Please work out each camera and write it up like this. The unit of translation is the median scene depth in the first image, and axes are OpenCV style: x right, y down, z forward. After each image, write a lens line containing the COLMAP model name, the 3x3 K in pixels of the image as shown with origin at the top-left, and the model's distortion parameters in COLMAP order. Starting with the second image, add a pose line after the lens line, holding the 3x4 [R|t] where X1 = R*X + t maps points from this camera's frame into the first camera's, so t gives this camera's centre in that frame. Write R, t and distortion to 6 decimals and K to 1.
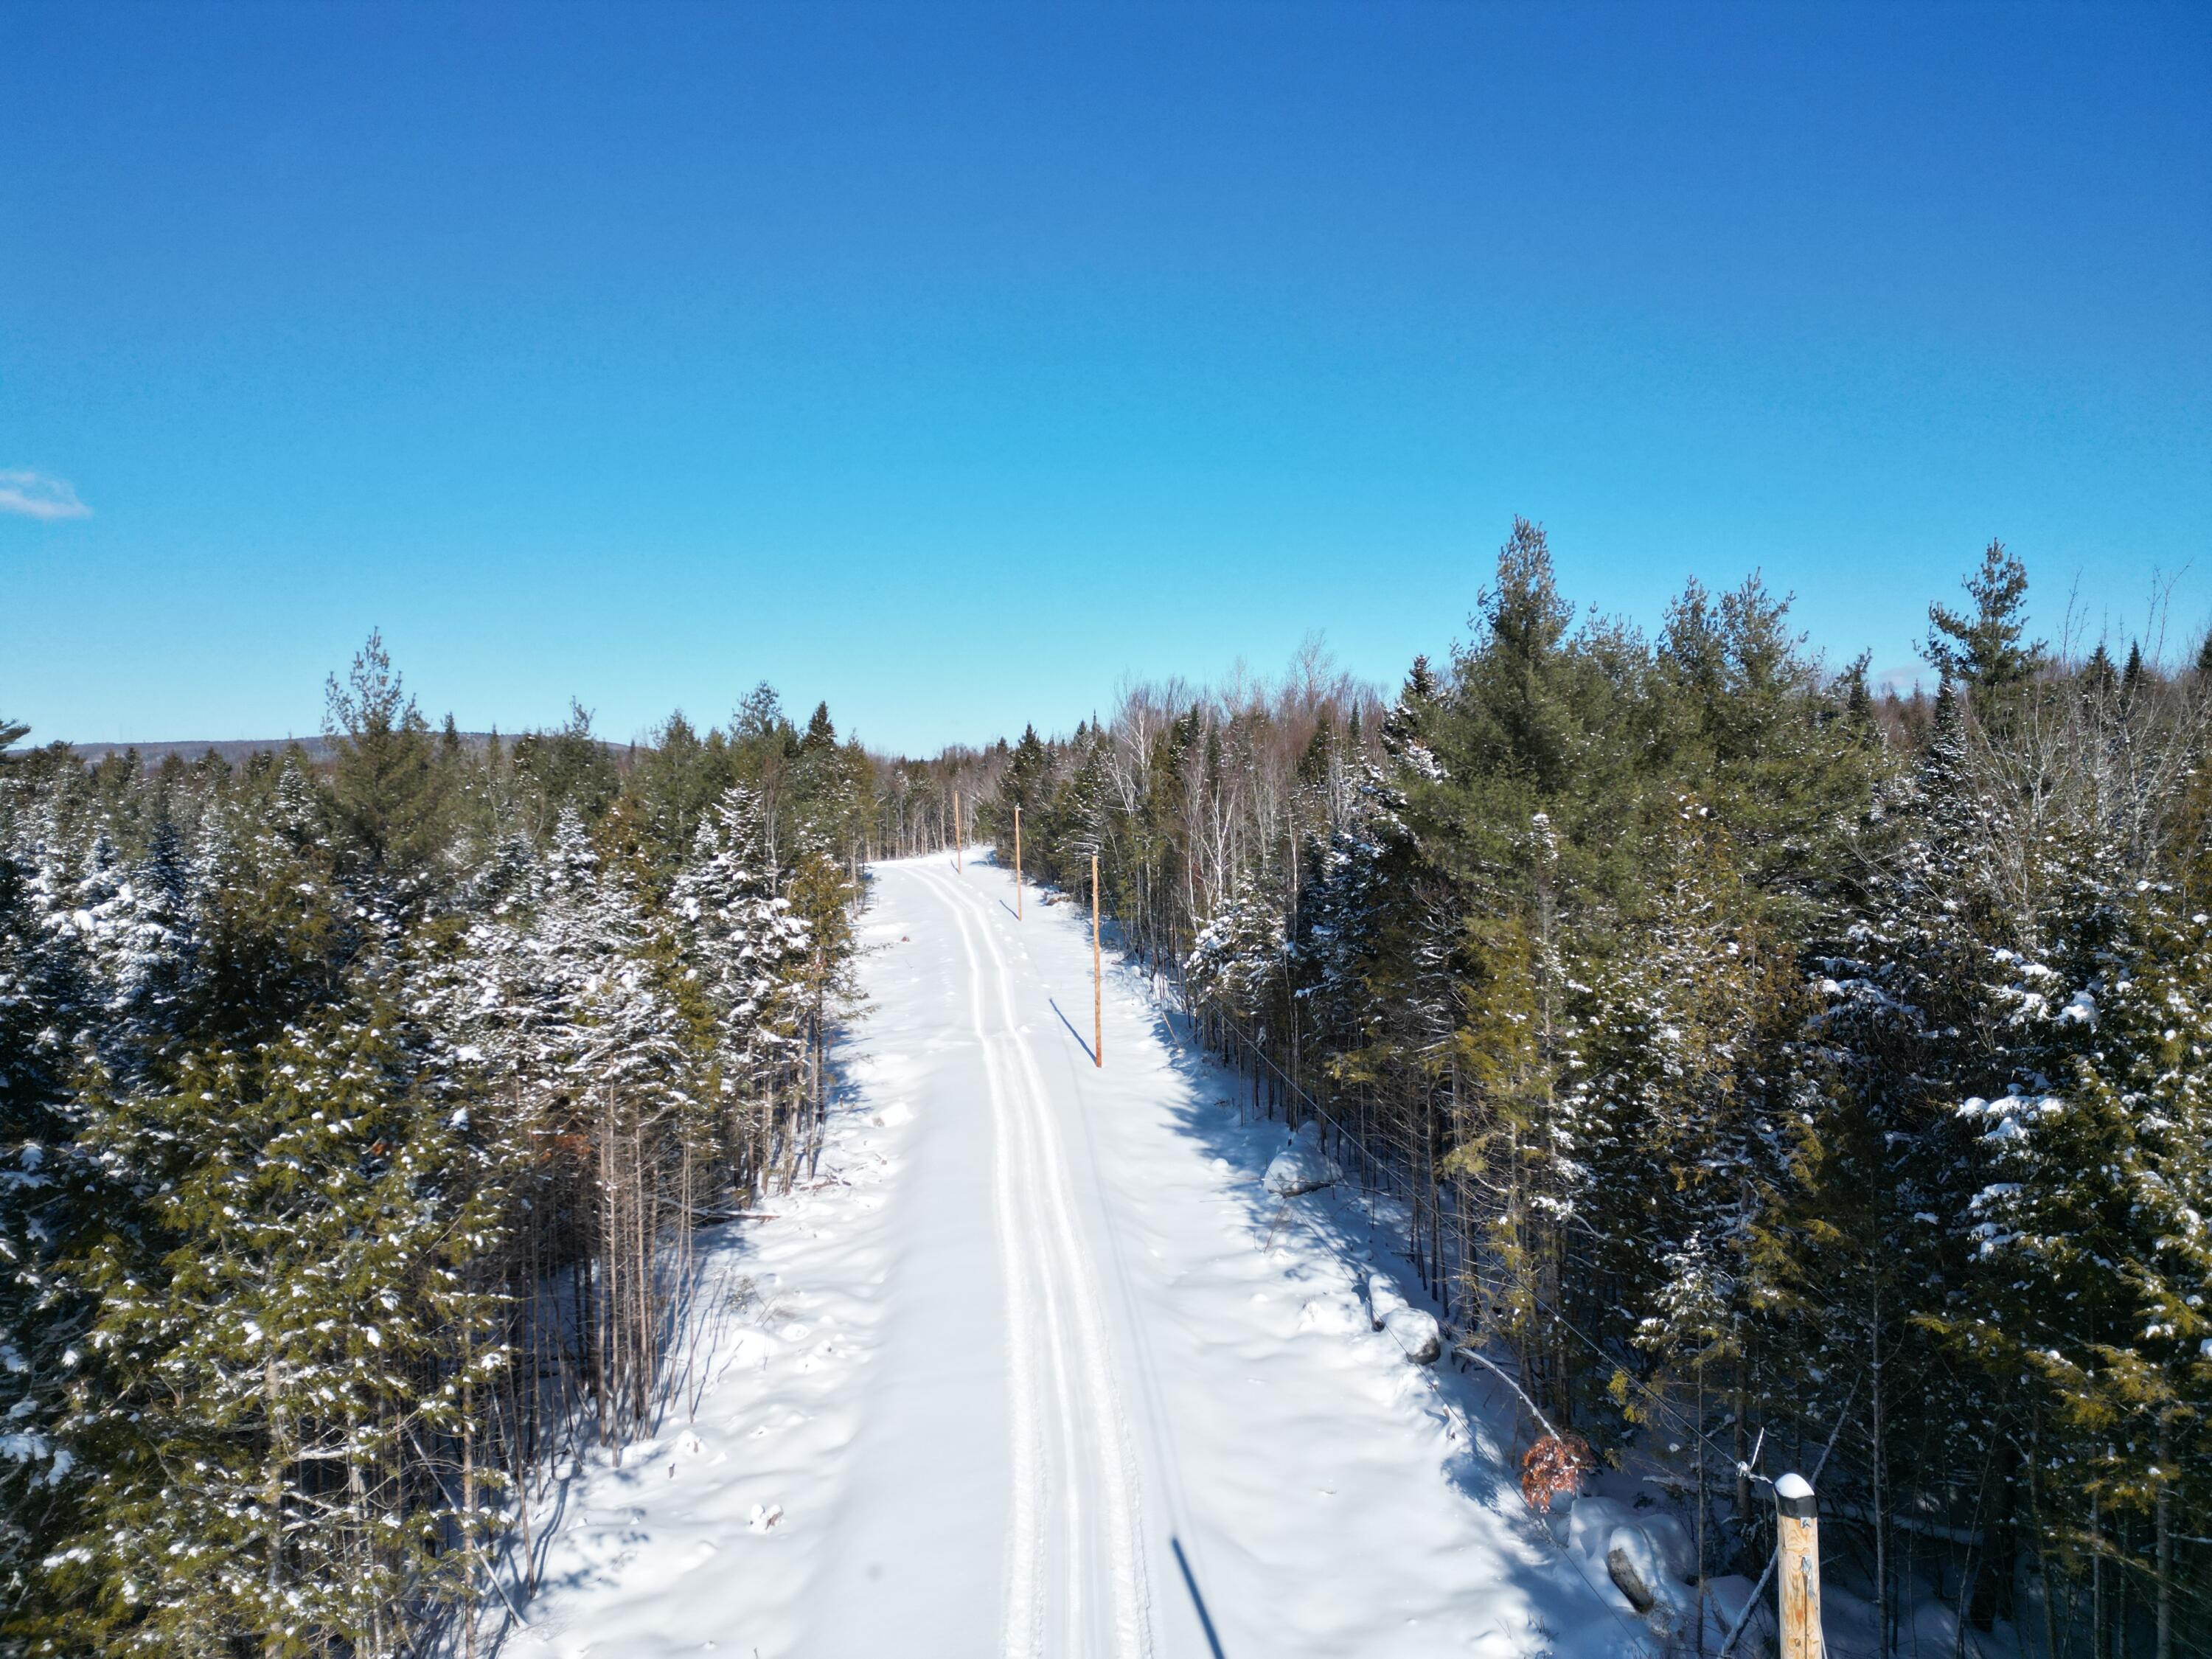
lens RADIAL K [[1512.8, 0, 1104.8], [0, 1512.8, 829.8], [0, 0, 1]] dist [0.094383, -0.096880]
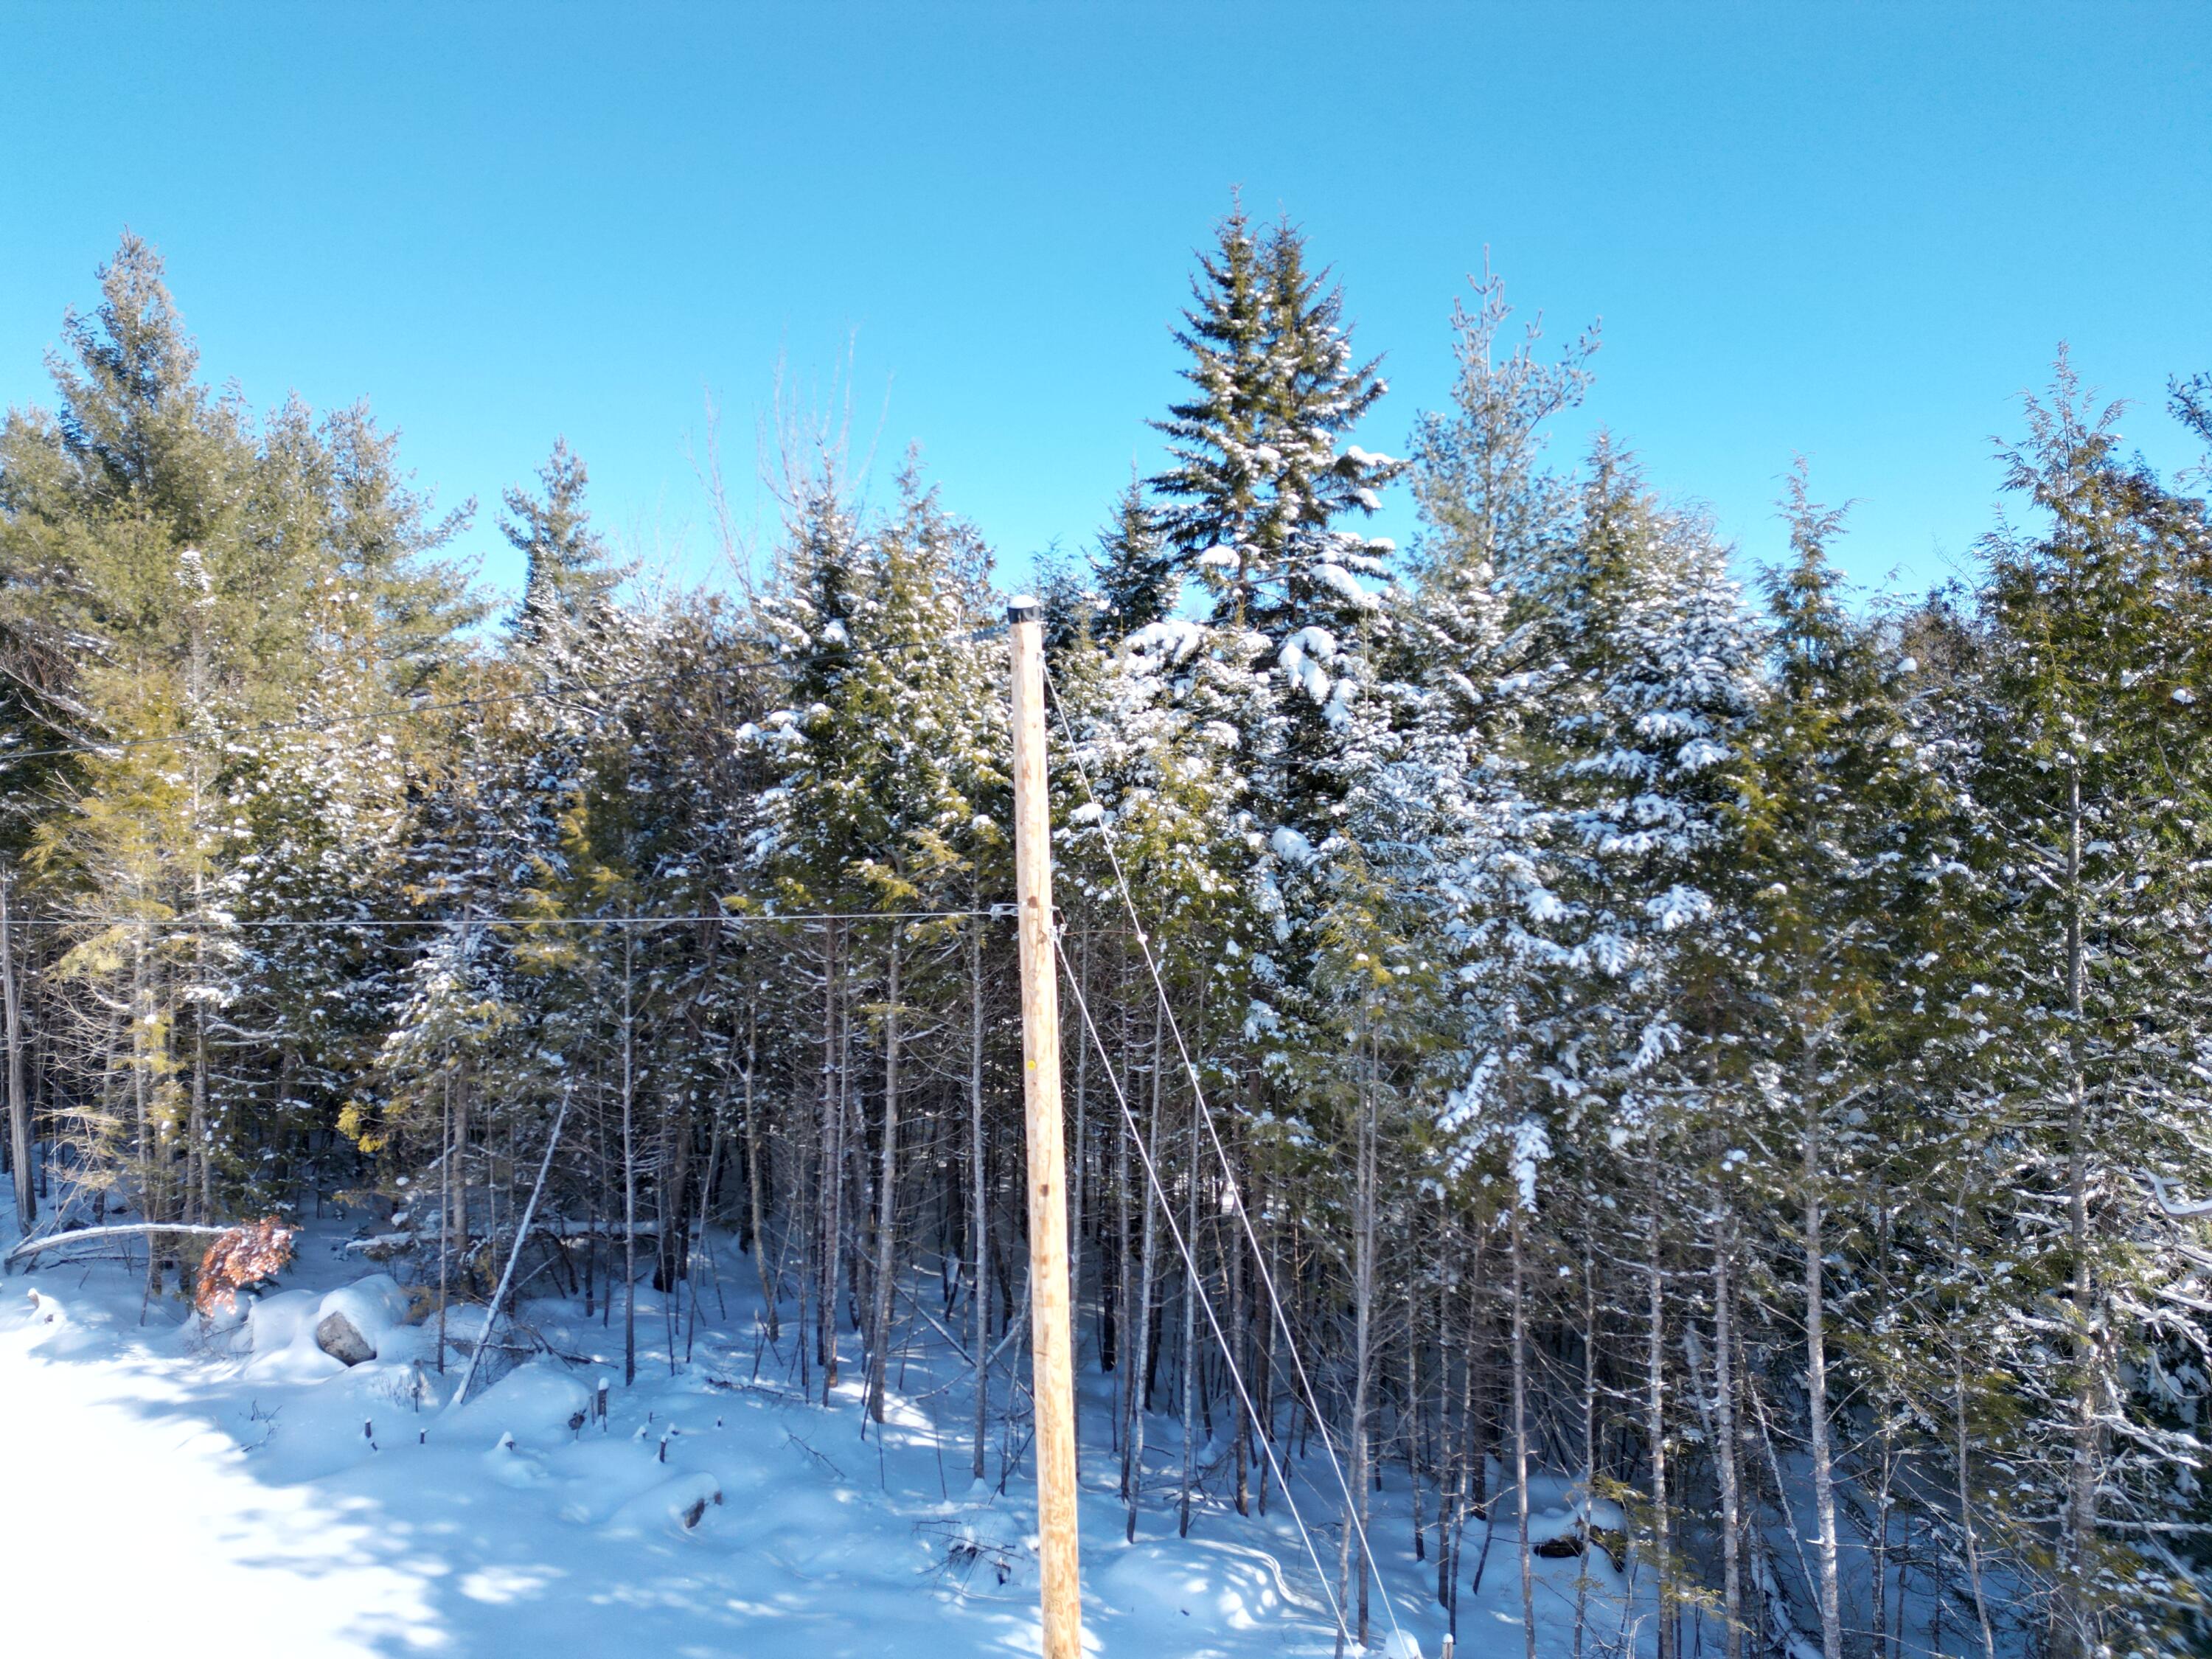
lens RADIAL K [[1512.8, 0, 1104.8], [0, 1512.8, 829.8], [0, 0, 1]] dist [0.094383, -0.096880]
pose [[0.577491, 0.013138, 0.816291, -0.119791], [0.008654, 0.999716, -0.022213, 0.162016], [-0.816351, 0.019892, 0.577213, 0.075651]]
